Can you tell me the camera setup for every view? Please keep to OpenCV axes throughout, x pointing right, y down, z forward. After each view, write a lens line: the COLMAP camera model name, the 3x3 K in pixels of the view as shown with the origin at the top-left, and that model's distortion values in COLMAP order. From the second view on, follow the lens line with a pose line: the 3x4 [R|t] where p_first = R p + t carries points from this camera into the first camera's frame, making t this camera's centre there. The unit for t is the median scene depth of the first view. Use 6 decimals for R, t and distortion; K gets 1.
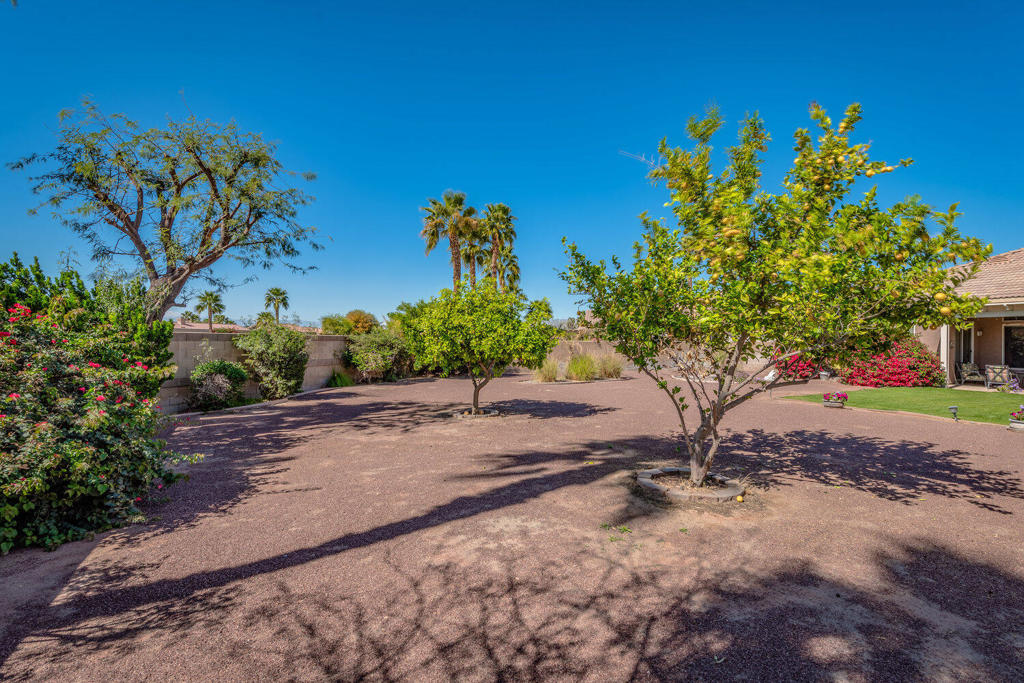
lens RADIAL K [[448.1, 0, 506.9], [0, 448.1, 338.7], [0, 0, 1]] dist [0.000018, -0.001539]
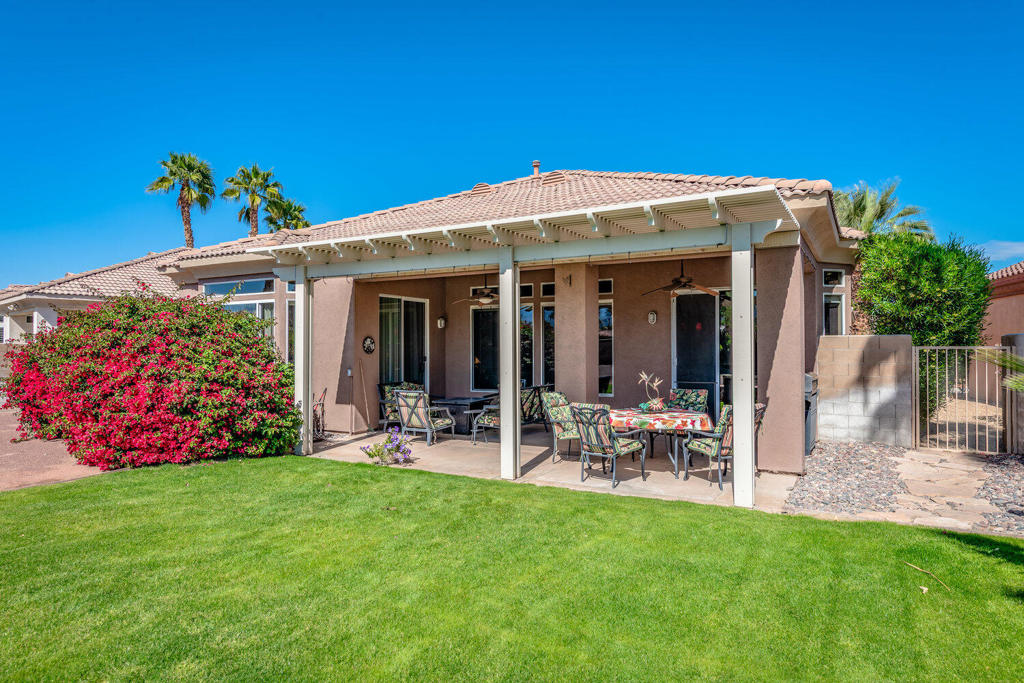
lens RADIAL K [[613.1, 0, 514.0], [0, 613.1, 338.1], [0, 0, 1]] dist [0.024944, 0.000621]
pose [[0.800957, 0.004156, 0.598708, 0.712674], [0.002014, 0.999952, -0.009636, 0.012185], [-0.598719, 0.008924, 0.800910, 0.393457]]
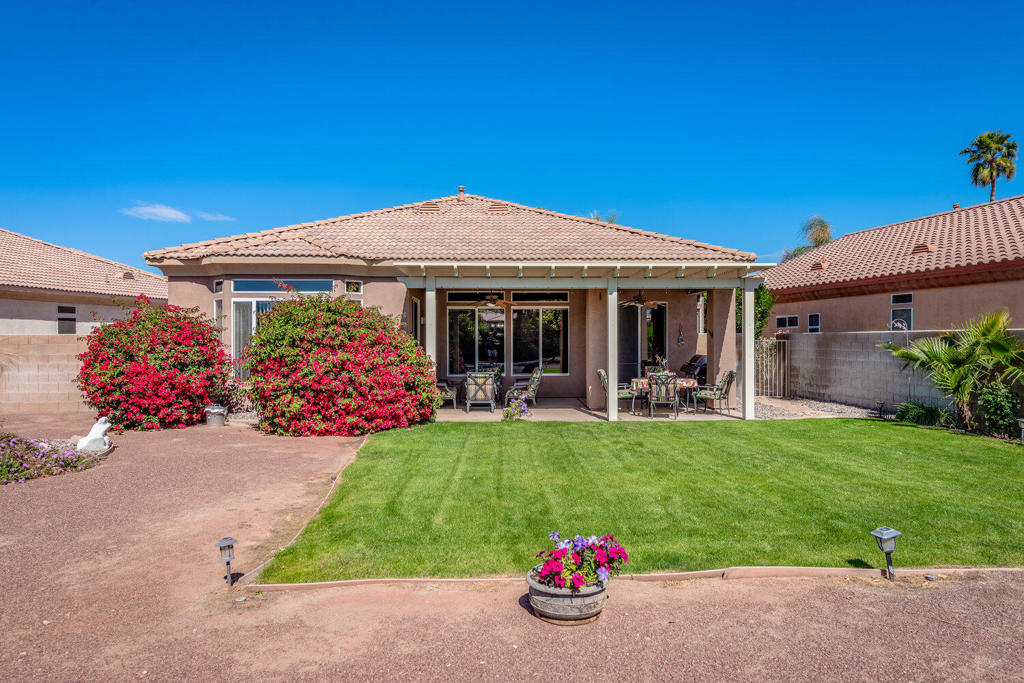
lens RADIAL K [[669.0, 0, 513.5], [0, 669.0, 339.4], [0, 0, 1]] dist [0.007307, 0.000159]
pose [[0.364313, -0.003820, 0.931269, 0.251551], [-0.001457, 0.999988, 0.004672, 0.010382], [-0.931275, -0.003059, 0.364303, 0.557210]]
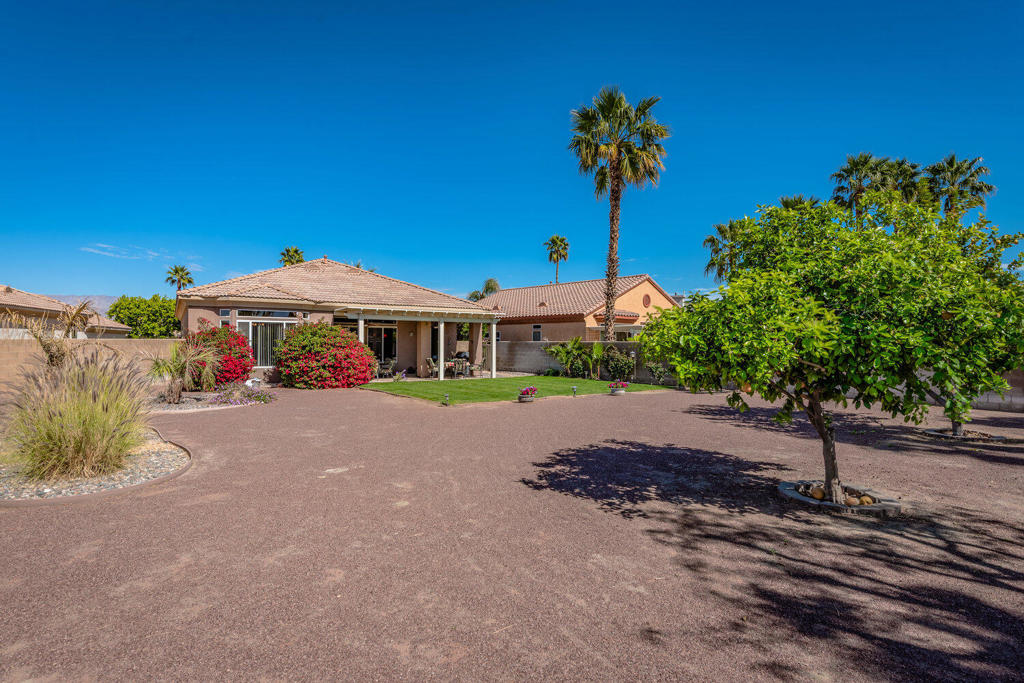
lens RADIAL K [[528.8, 0, 511.5], [0, 528.8, 342.6], [0, 0, 1]] dist [0.001324, 0.000156]
pose [[-0.183015, -0.004323, 0.983101, -0.316335], [-0.011807, 0.999928, 0.002199, 0.004824], [-0.983039, -0.011205, -0.183053, 0.781246]]
